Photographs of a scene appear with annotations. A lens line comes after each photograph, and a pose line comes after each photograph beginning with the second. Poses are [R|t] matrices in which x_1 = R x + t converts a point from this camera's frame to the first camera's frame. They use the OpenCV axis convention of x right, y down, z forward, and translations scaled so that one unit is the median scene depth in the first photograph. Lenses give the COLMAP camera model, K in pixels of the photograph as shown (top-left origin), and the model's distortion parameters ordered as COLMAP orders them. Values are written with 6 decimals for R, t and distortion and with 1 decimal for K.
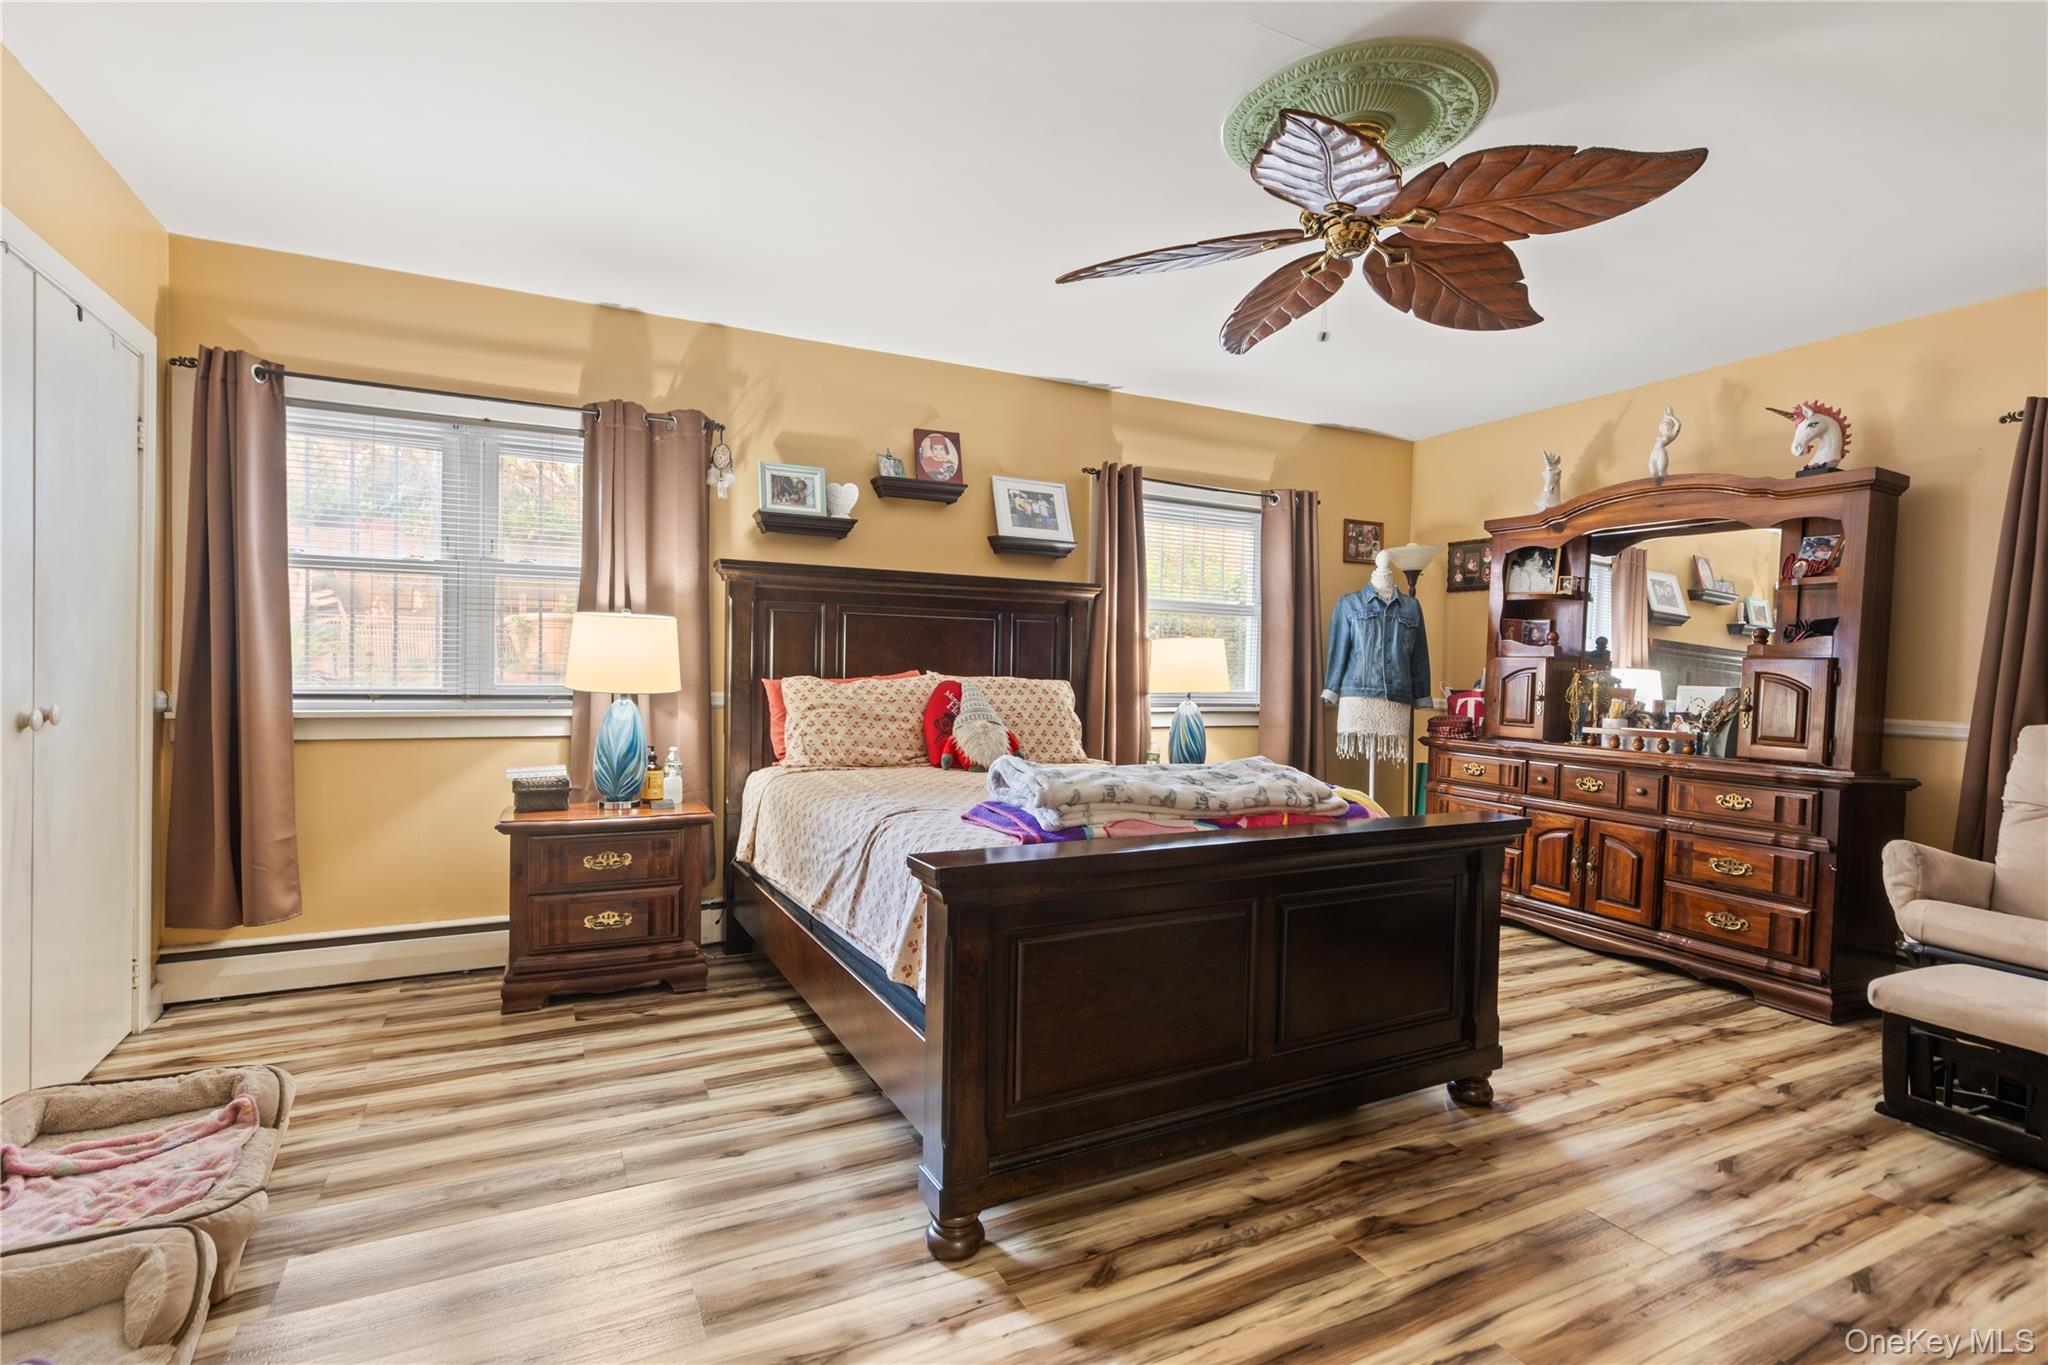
lens RADIAL K [[979.6, 0, 1012.9], [0, 979.6, 683.9], [0, 0, 1]] dist [0.004462, 0.000803]
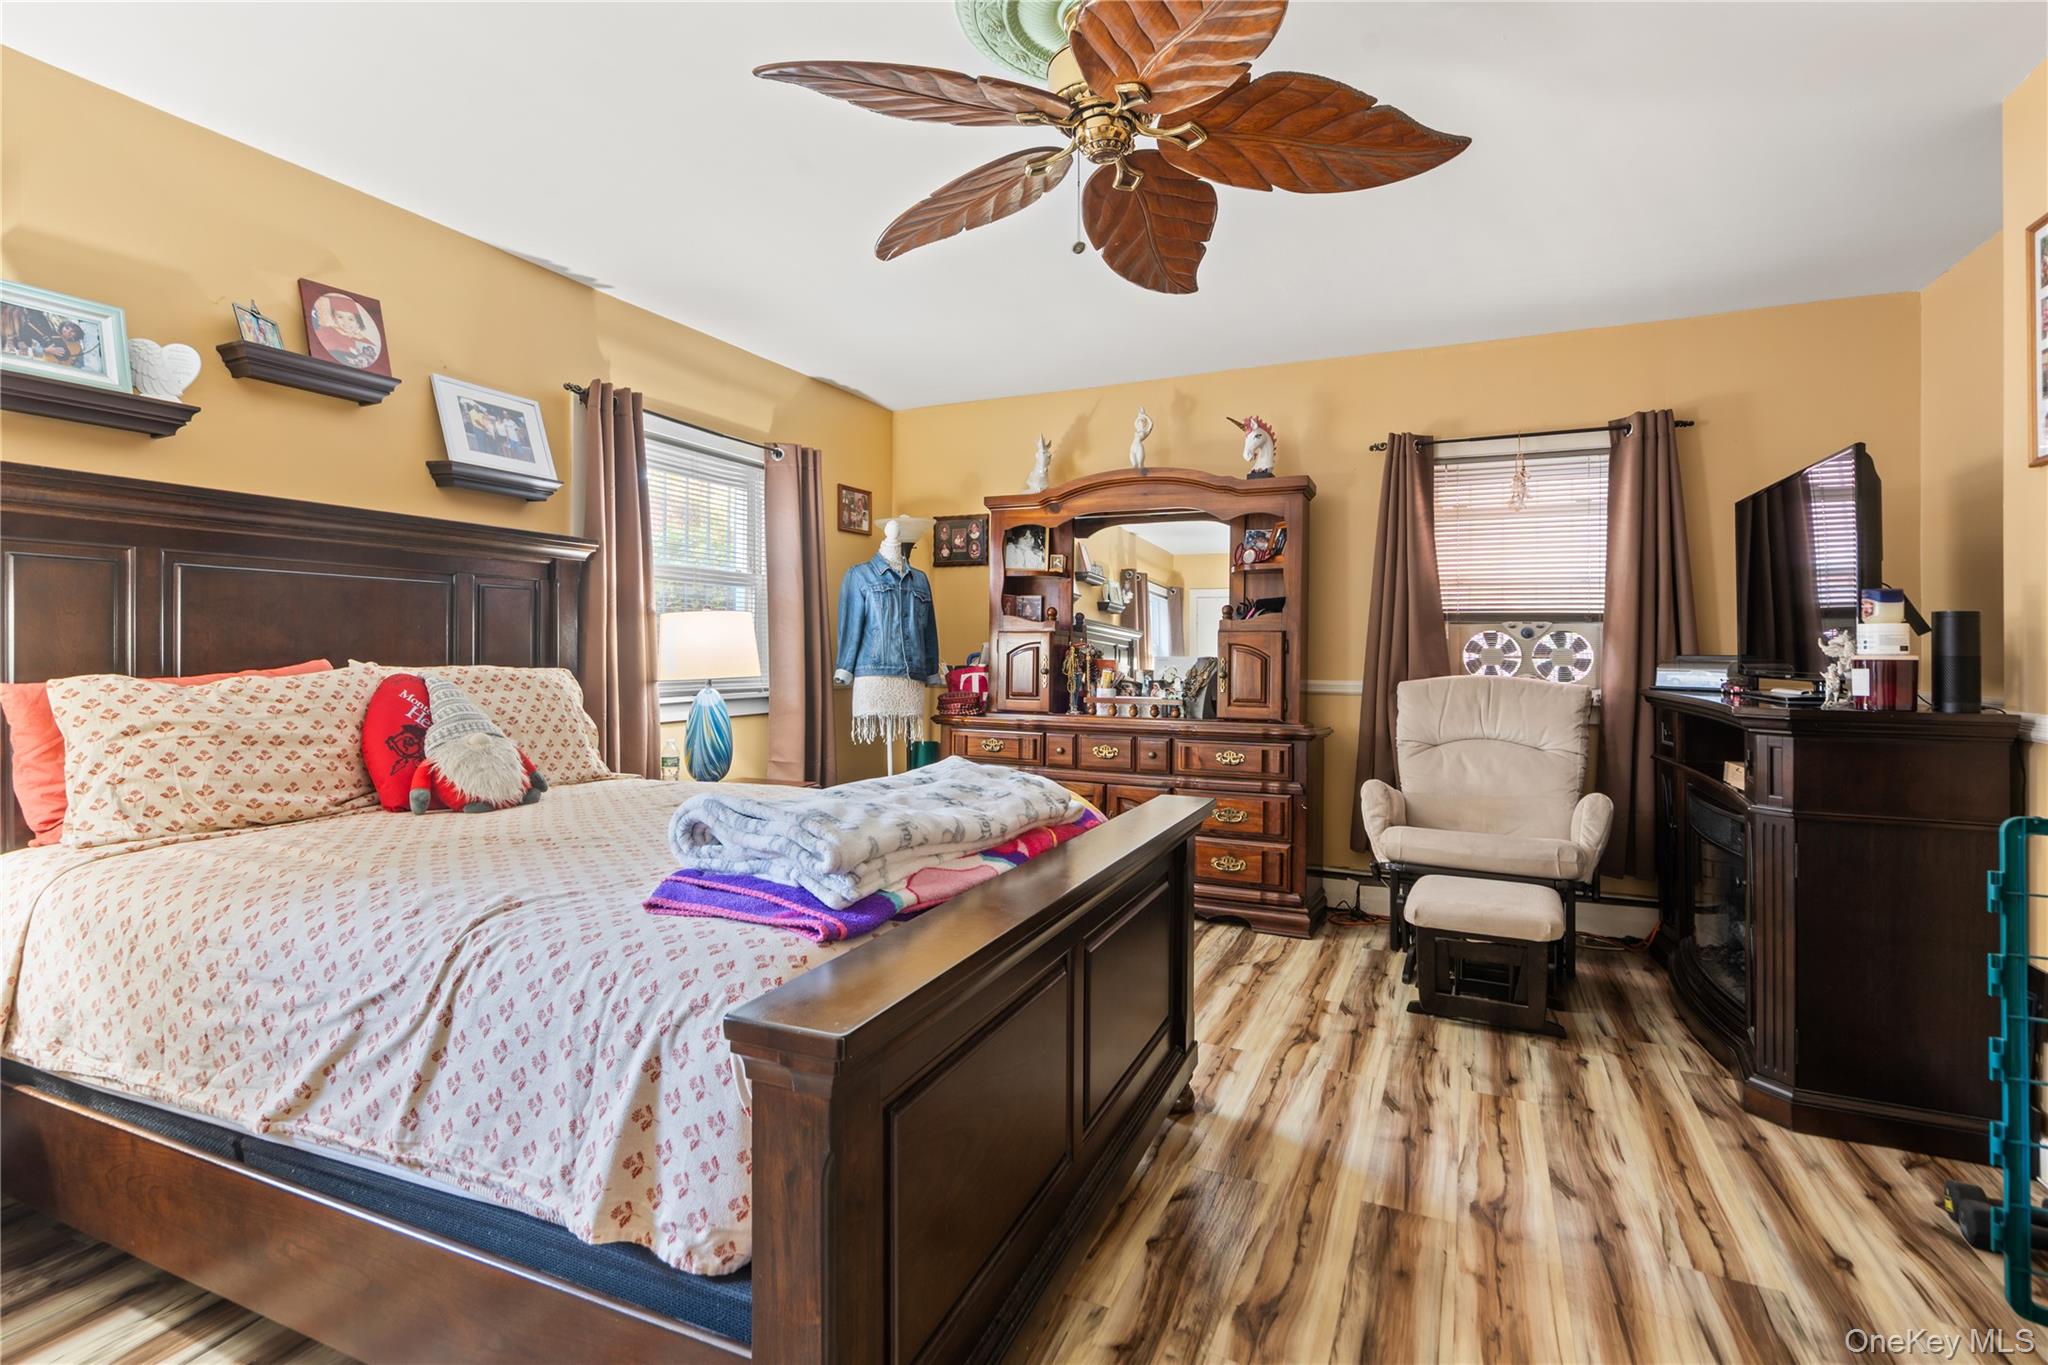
lens RADIAL K [[979.6, 0, 1013.7], [0, 979.6, 645.9], [0, 0, 1]] dist [0.004462, 0.000803]
pose [[0.782638, -0.015462, 0.622285, -0.157232], [0.024133, 0.999694, -0.005512, -0.008979], [-0.622009, 0.019332, 0.782771, 0.248485]]
